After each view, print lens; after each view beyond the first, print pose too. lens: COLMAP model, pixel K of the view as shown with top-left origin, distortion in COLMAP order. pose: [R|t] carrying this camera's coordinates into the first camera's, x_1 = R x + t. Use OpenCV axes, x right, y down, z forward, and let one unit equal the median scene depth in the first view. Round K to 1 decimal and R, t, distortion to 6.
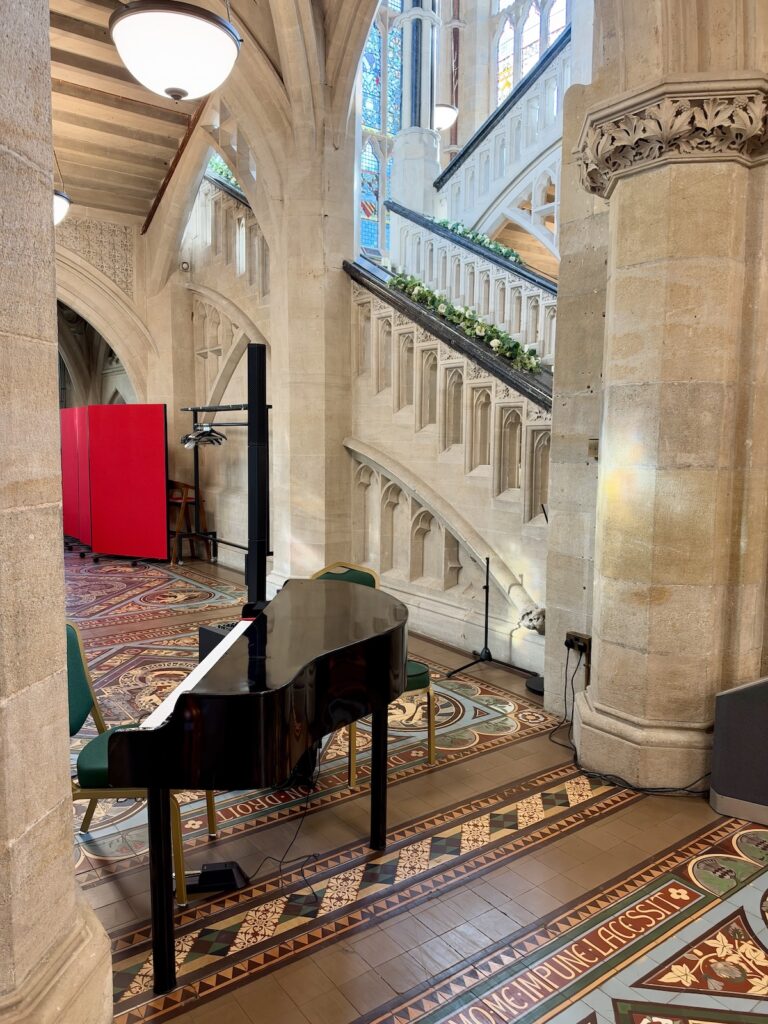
lens RADIAL K [[737.9, 0, 384.1], [0, 737.9, 512.8], [0, 0, 1]] dist [-0.005471, -0.006444]
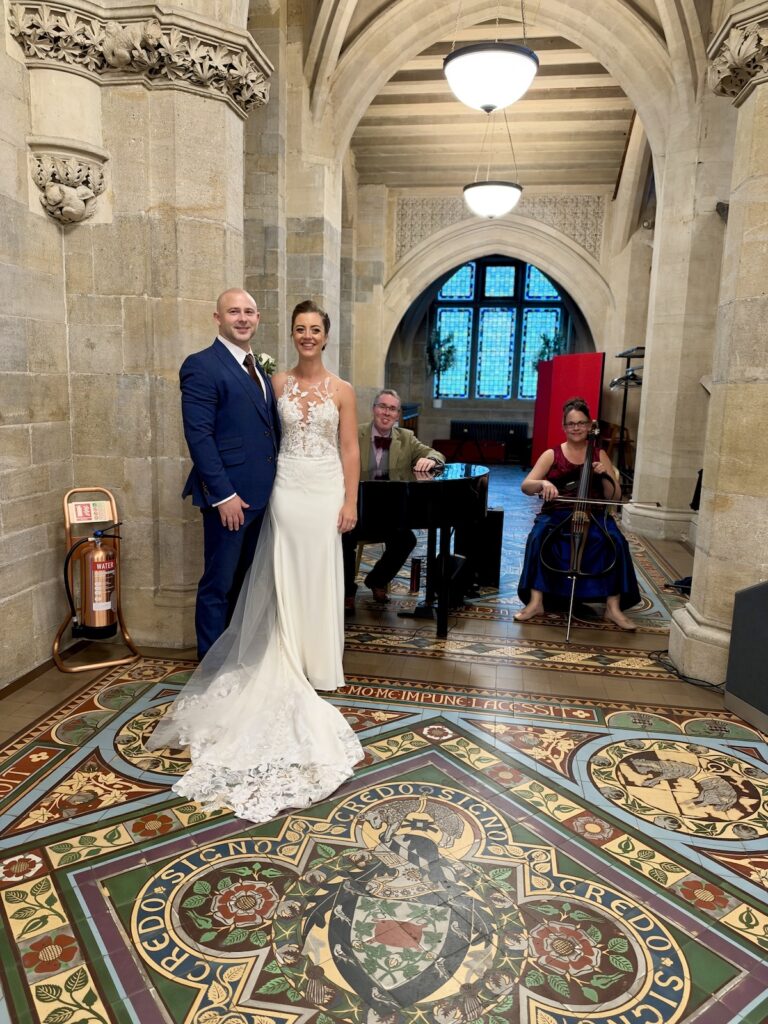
lens RADIAL K [[737.9, 0, 383.4], [0, 737.9, 511.2], [0, 0, 1]] dist [-0.005471, -0.006444]
pose [[0.693913, 0.127947, -0.708600, 0.420504], [-0.094814, 0.991754, 0.086226, 0.041789], [0.713789, 0.007352, 0.700322, -0.049634]]
